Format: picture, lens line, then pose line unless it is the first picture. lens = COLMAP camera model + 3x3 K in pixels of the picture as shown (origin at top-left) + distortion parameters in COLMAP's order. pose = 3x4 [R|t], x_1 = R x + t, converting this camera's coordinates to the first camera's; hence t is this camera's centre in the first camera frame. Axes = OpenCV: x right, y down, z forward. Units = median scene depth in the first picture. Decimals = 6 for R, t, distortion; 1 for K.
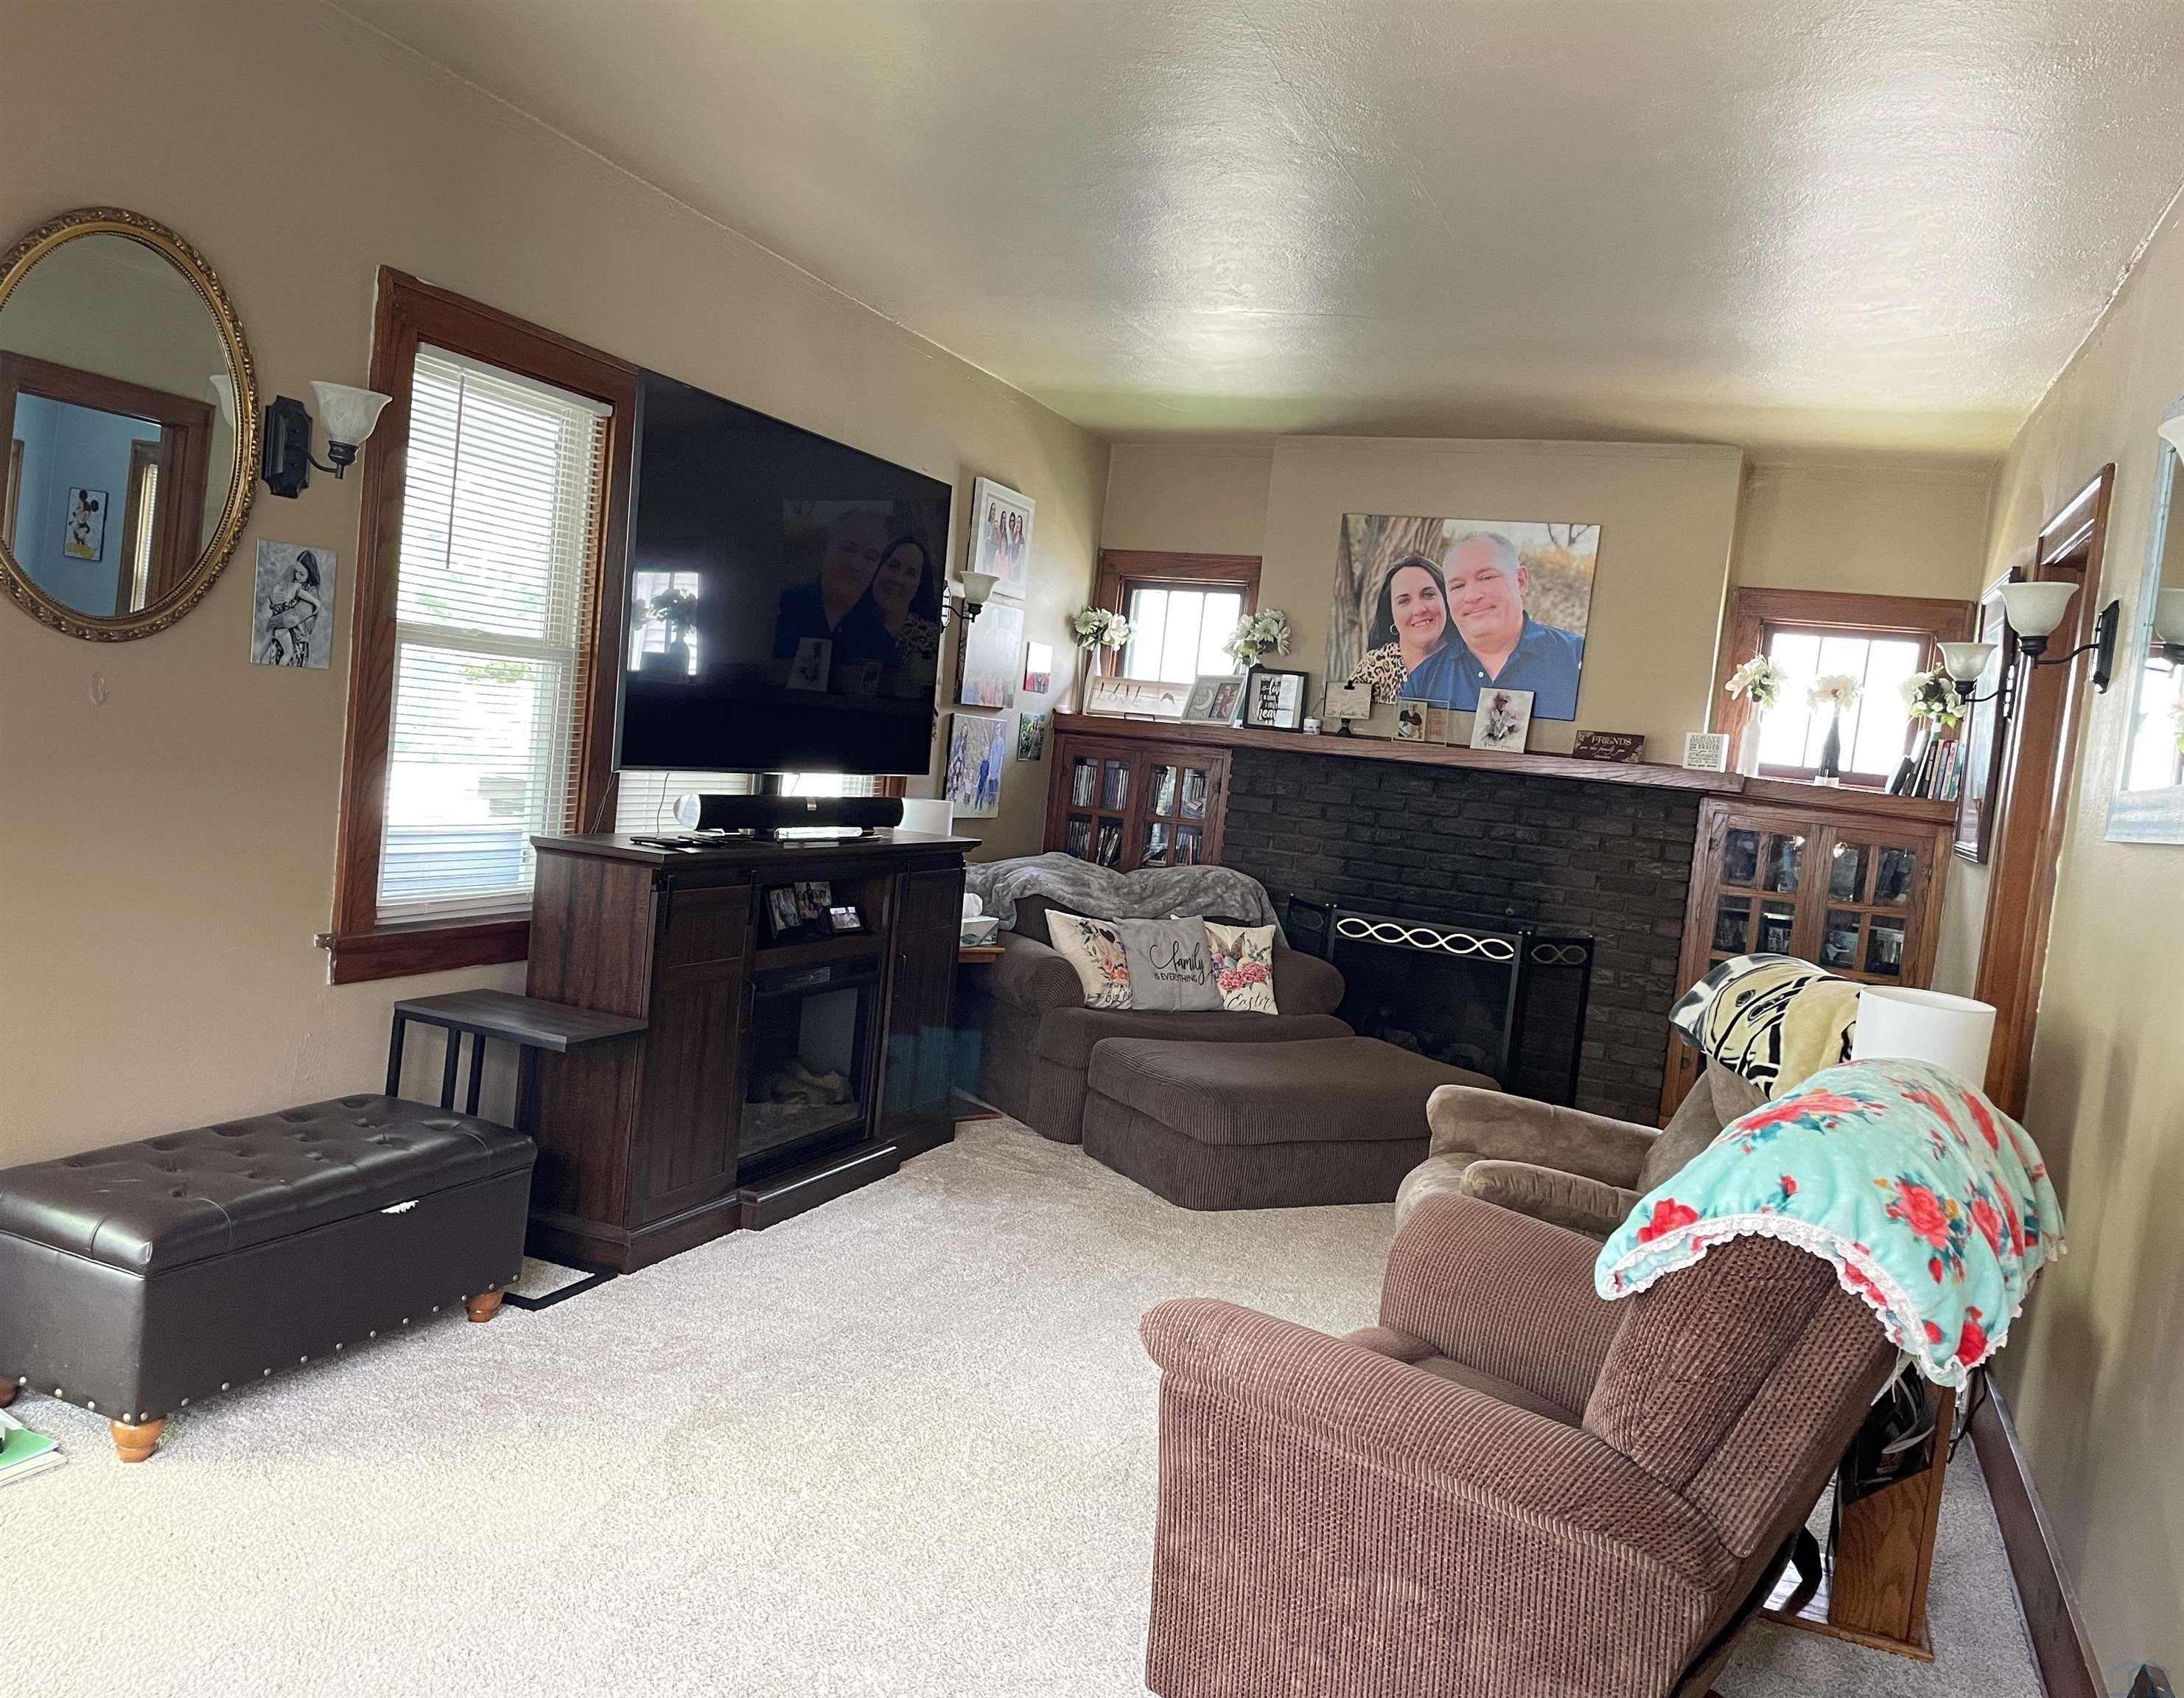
lens RADIAL K [[1768.0, 0, 1090.5], [0, 1768.0, 850.7], [0, 0, 1]] dist [0.035453, -0.005313]
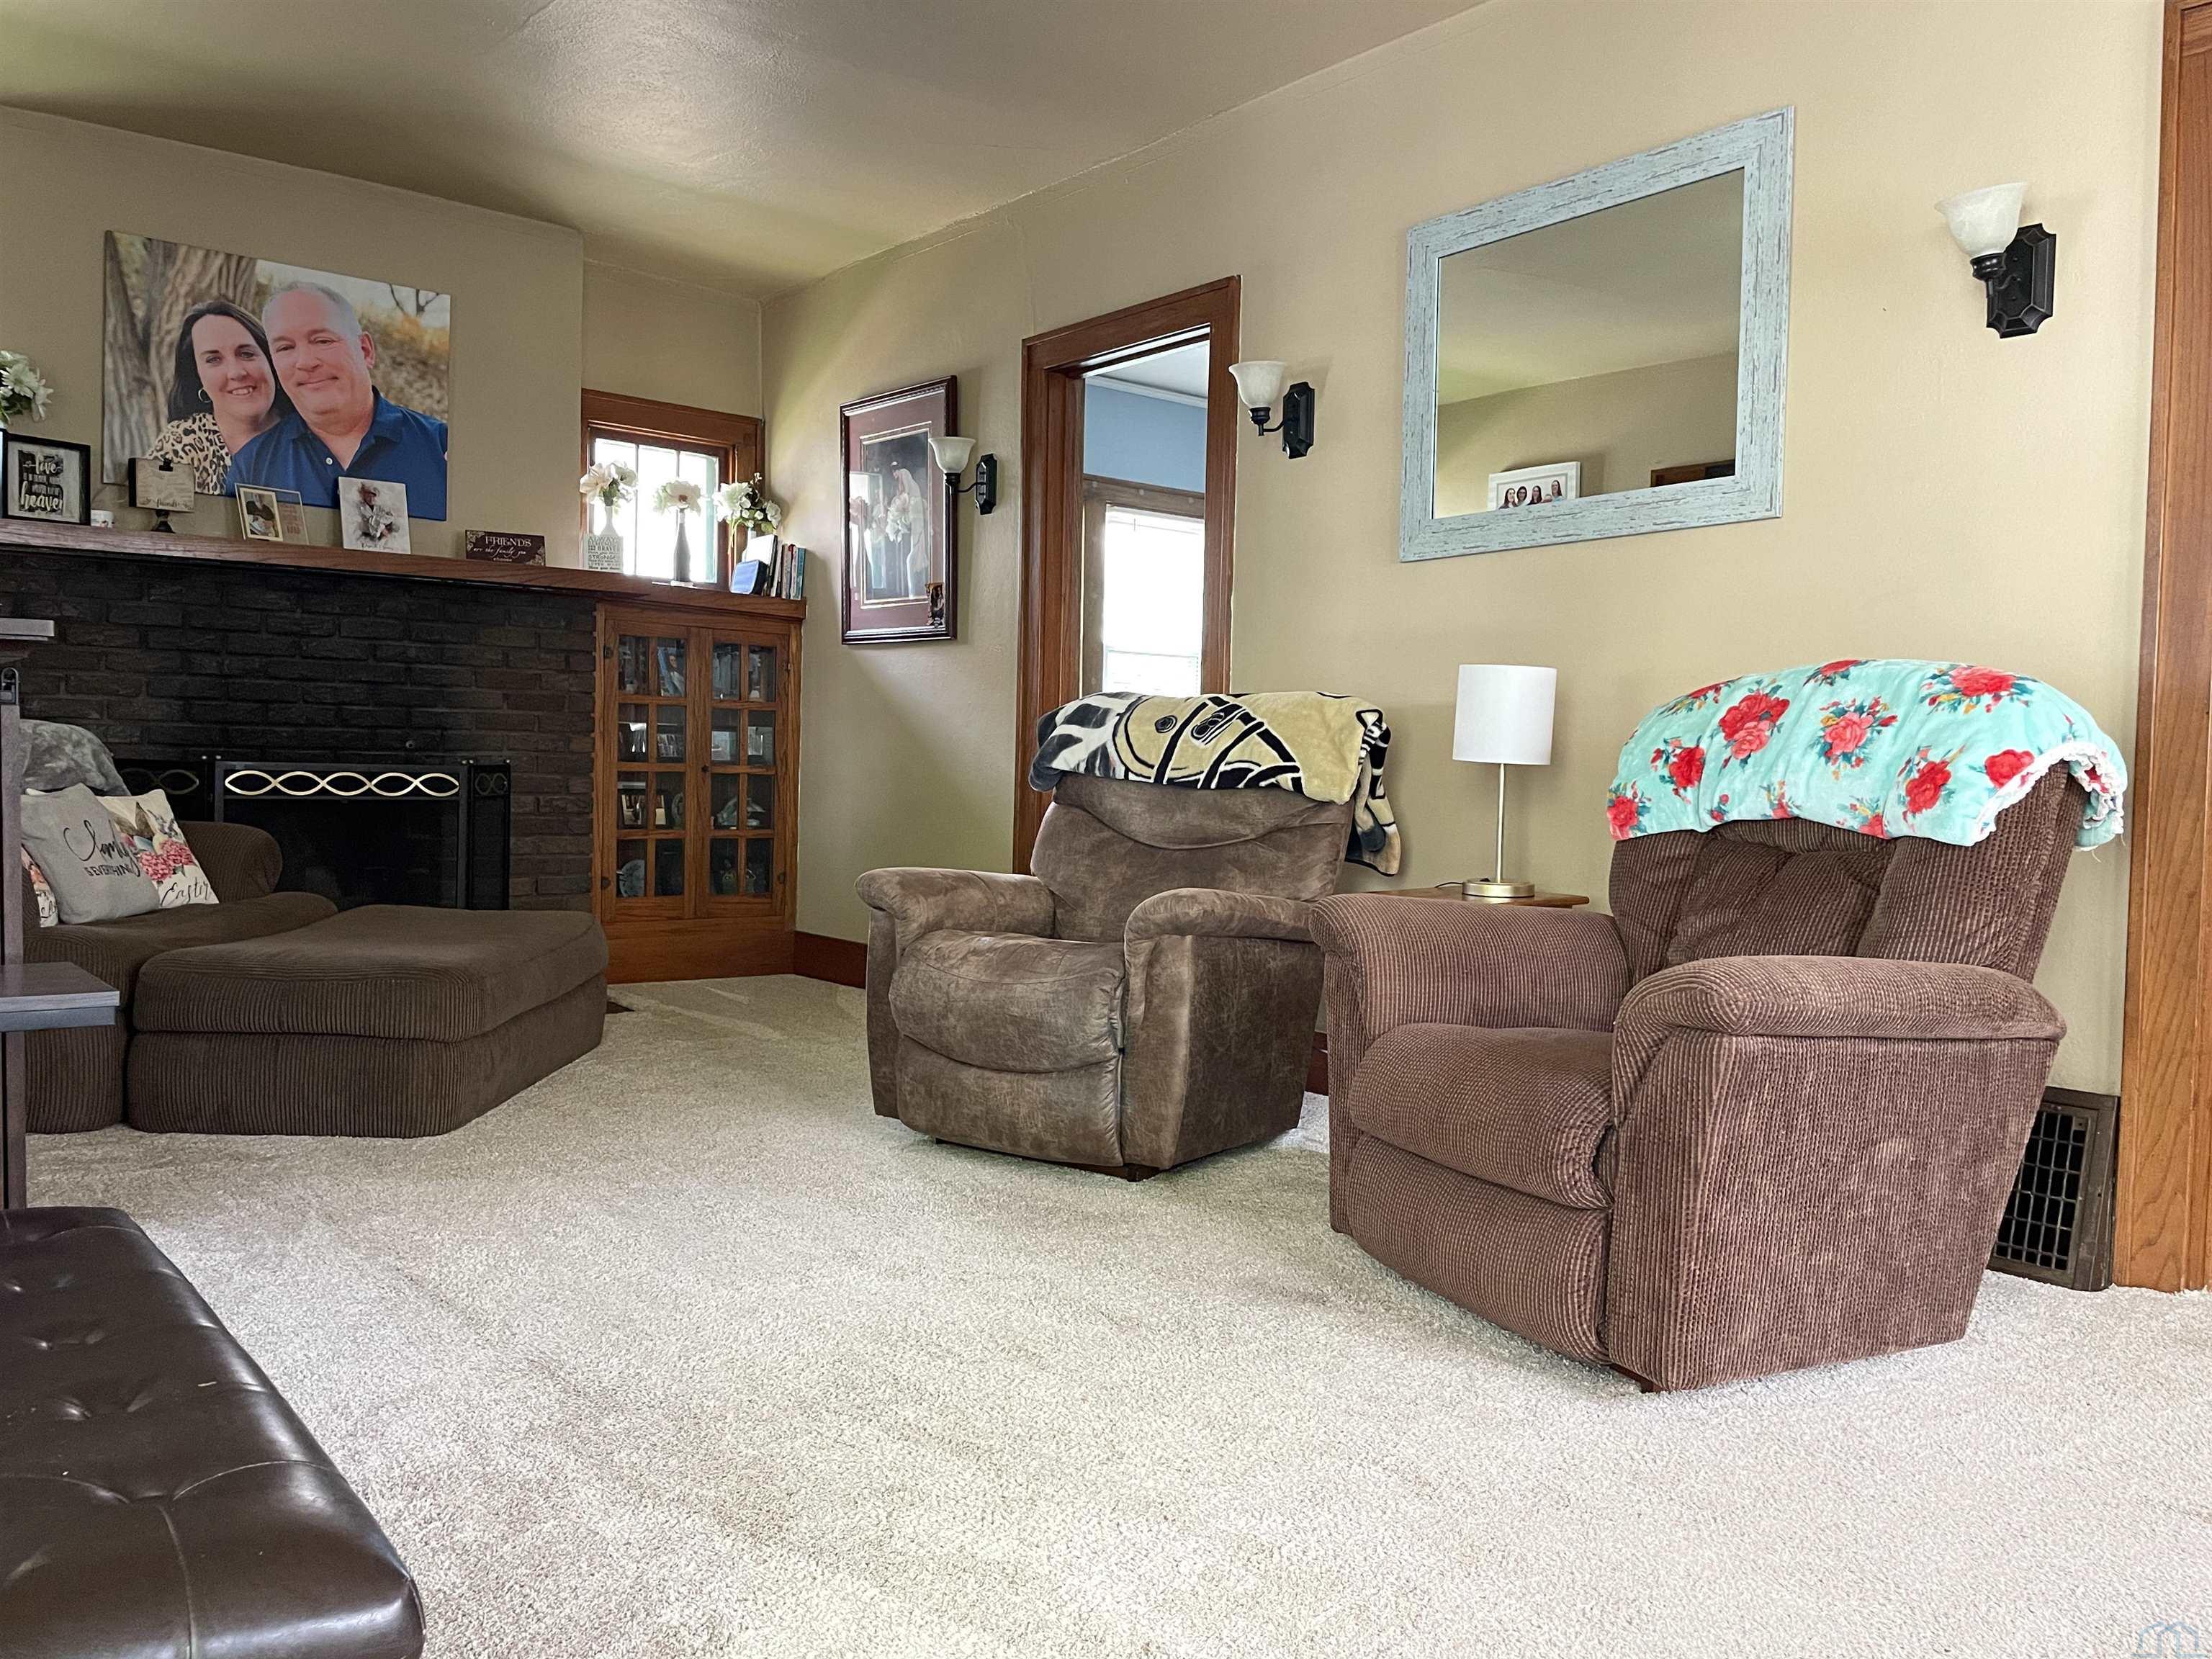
lens RADIAL K [[1647.9, 0, 1115.1], [0, 1647.9, 822.3], [0, 0, 1]] dist [0.083175, -0.111947]
pose [[0.442815, -0.129229, 0.887251, -0.329144], [0.091969, 0.990886, 0.098423, 0.023688], [-0.891884, 0.038016, 0.450664, 0.337562]]
